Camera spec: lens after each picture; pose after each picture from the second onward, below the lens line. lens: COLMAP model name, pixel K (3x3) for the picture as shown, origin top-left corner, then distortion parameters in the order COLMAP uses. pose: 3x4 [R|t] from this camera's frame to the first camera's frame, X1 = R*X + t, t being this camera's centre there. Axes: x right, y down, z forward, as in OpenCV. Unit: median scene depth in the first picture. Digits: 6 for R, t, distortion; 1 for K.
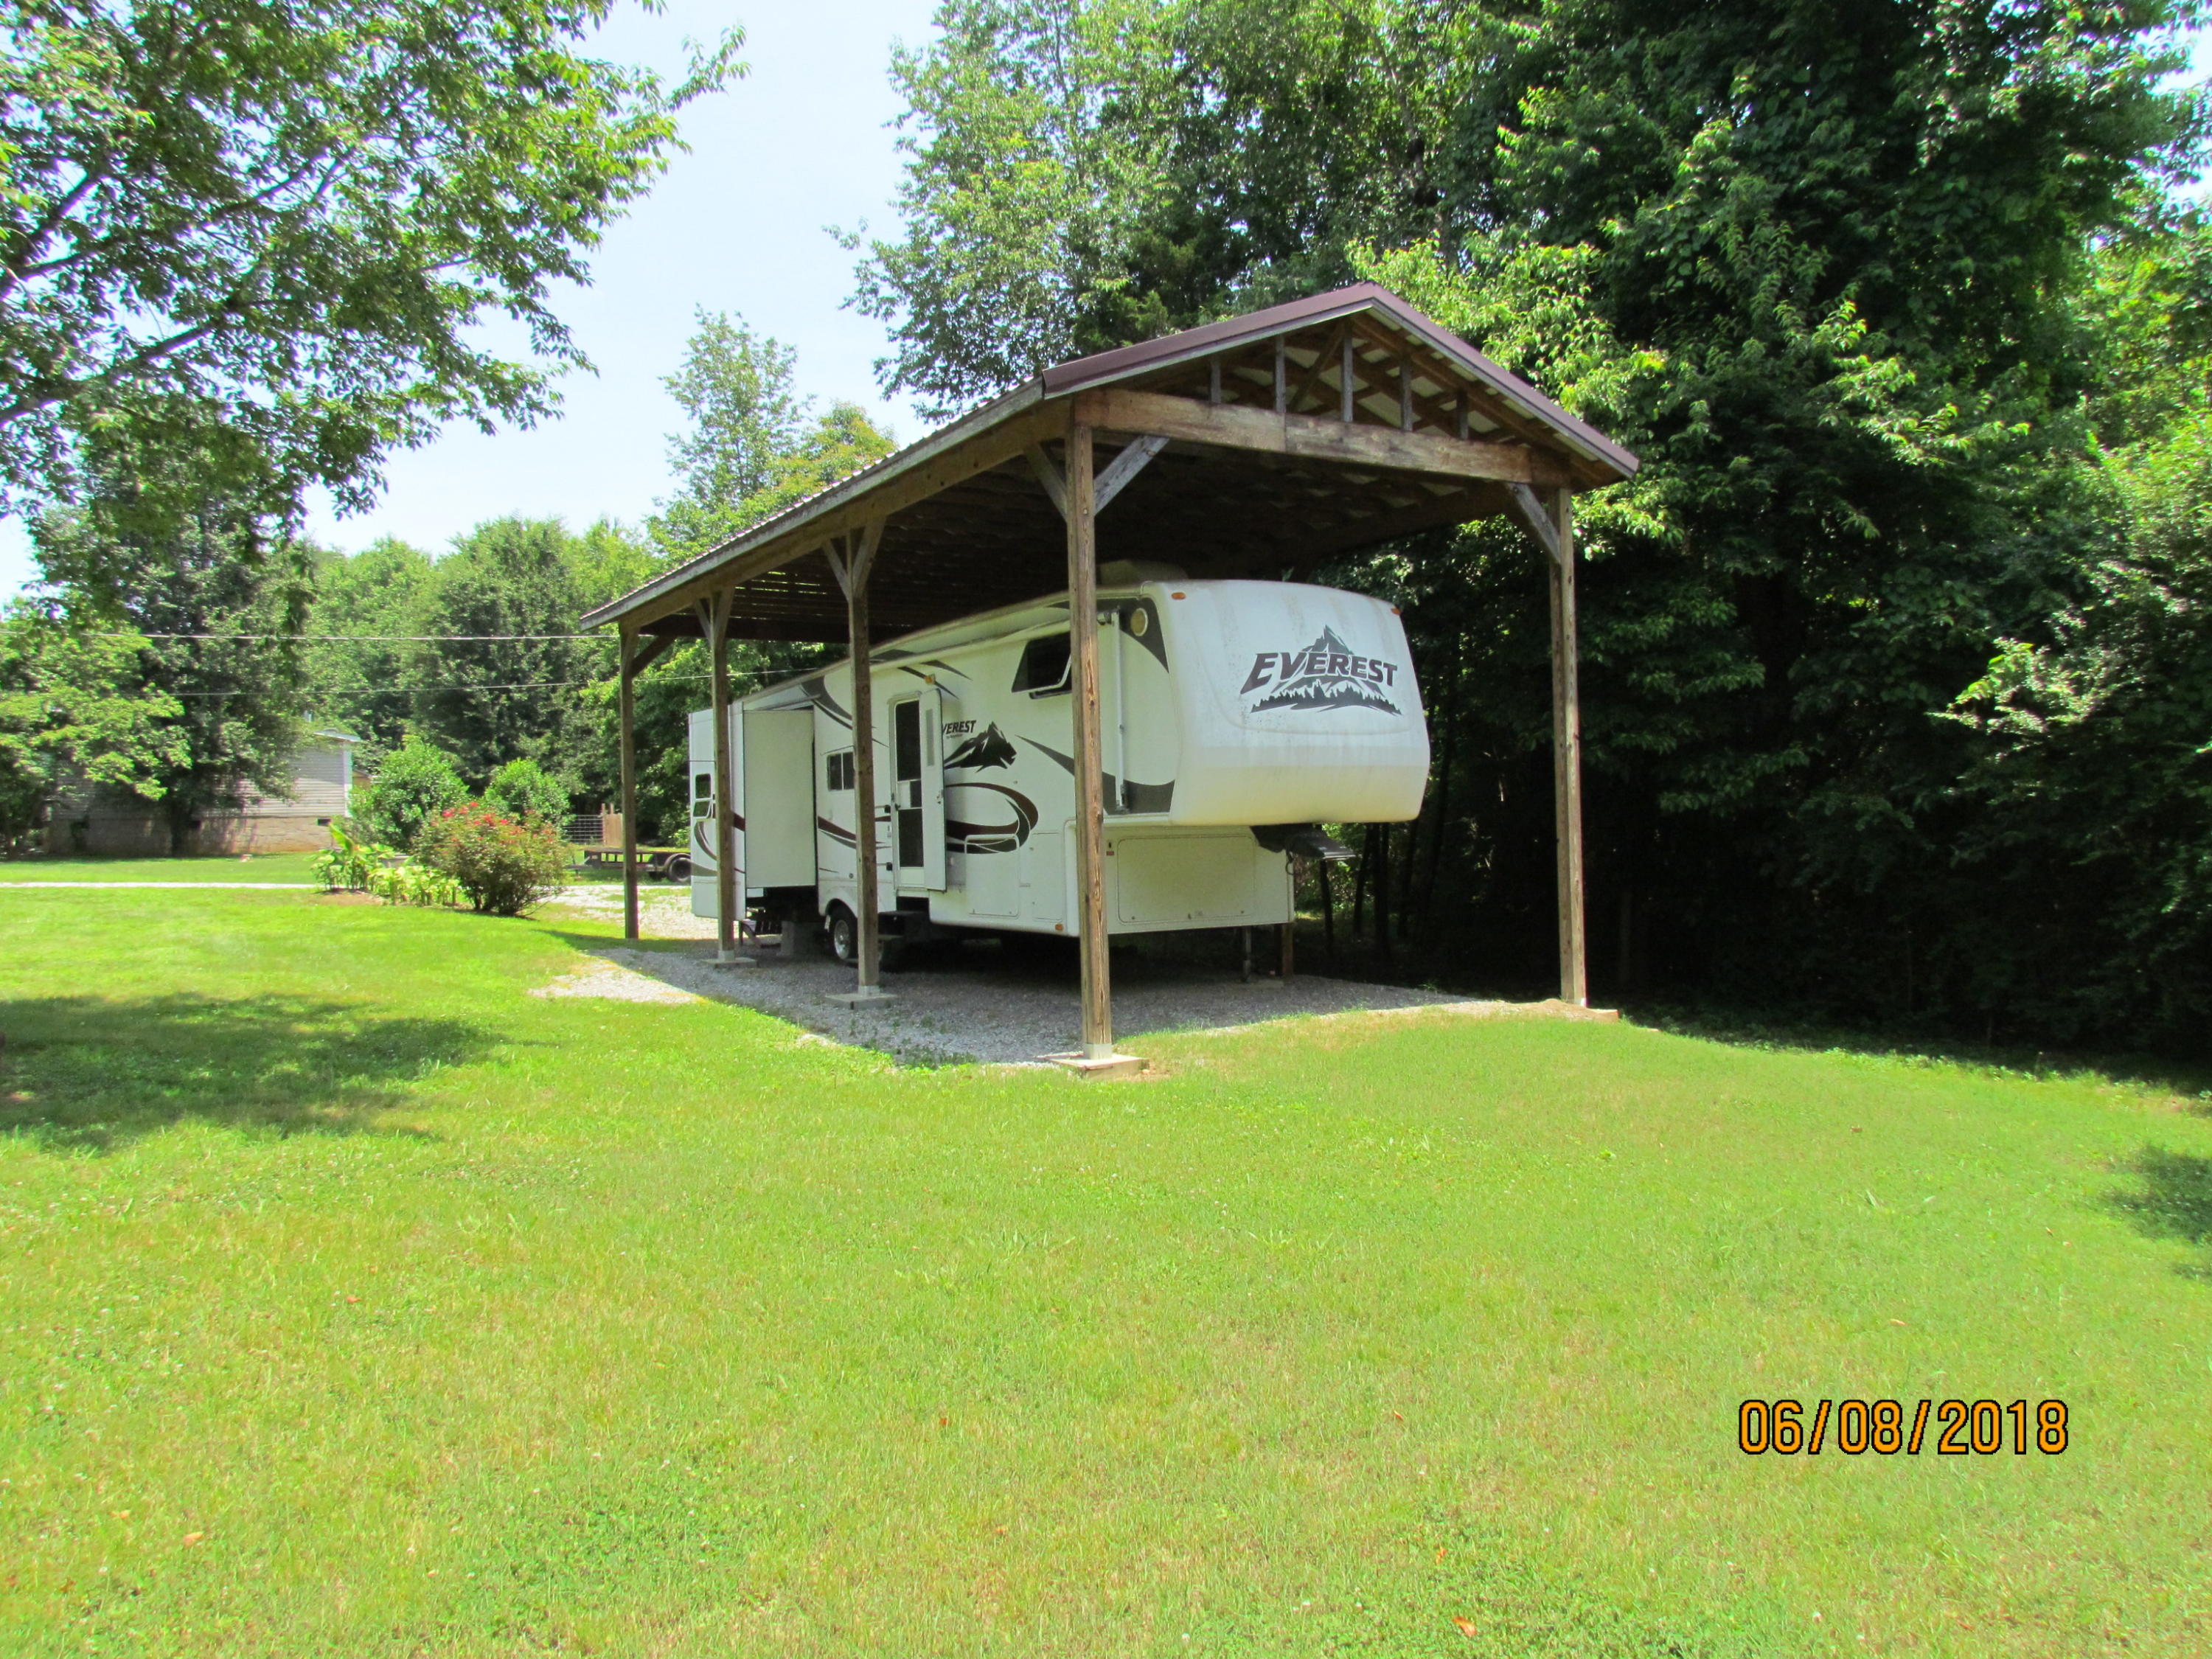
lens RADIAL K [[1547.9, 0, 1106.0], [0, 1547.9, 829.5], [0, 0, 1]] dist [-0.035828, 0.000412]
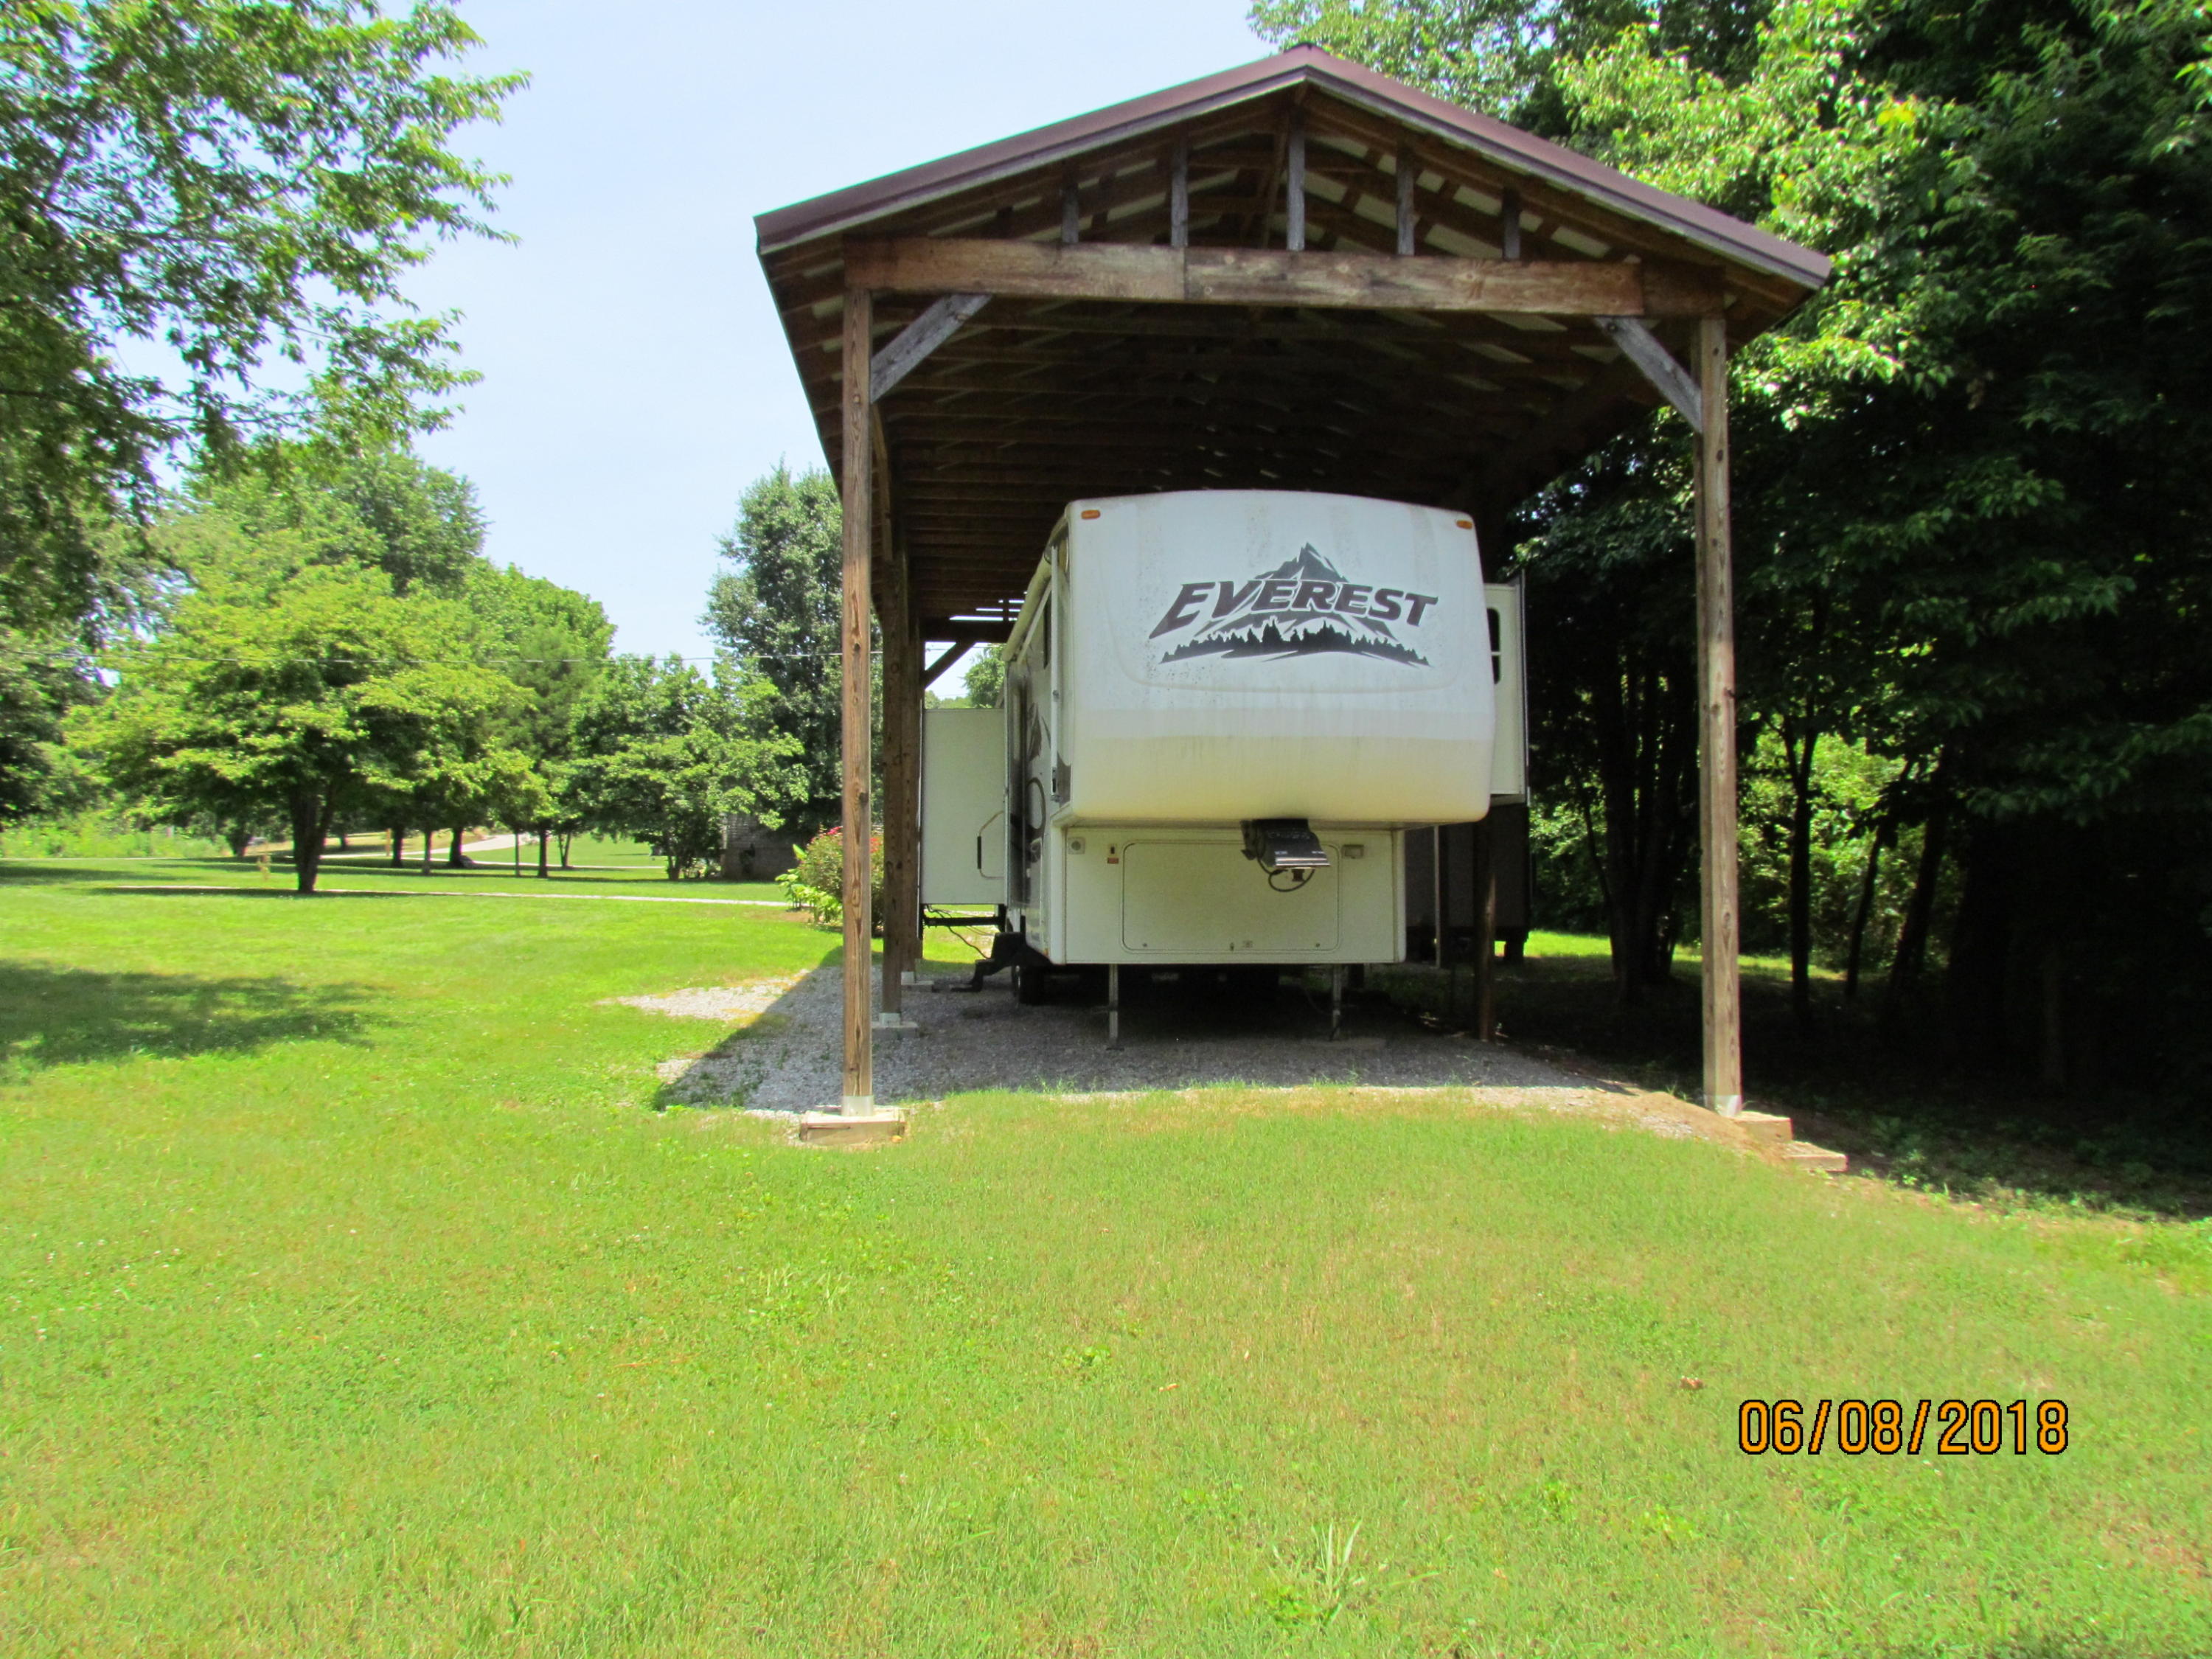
lens RADIAL K [[1554.1, 0, 1105.9], [0, 1554.1, 853.1], [0, 0, 1]] dist [-0.033804, 0.000196]
pose [[0.899935, 0.014933, -0.435769, 0.365282], [-0.022249, 0.999684, -0.011692, 0.022085], [0.435457, 0.020218, 0.899982, 0.303559]]
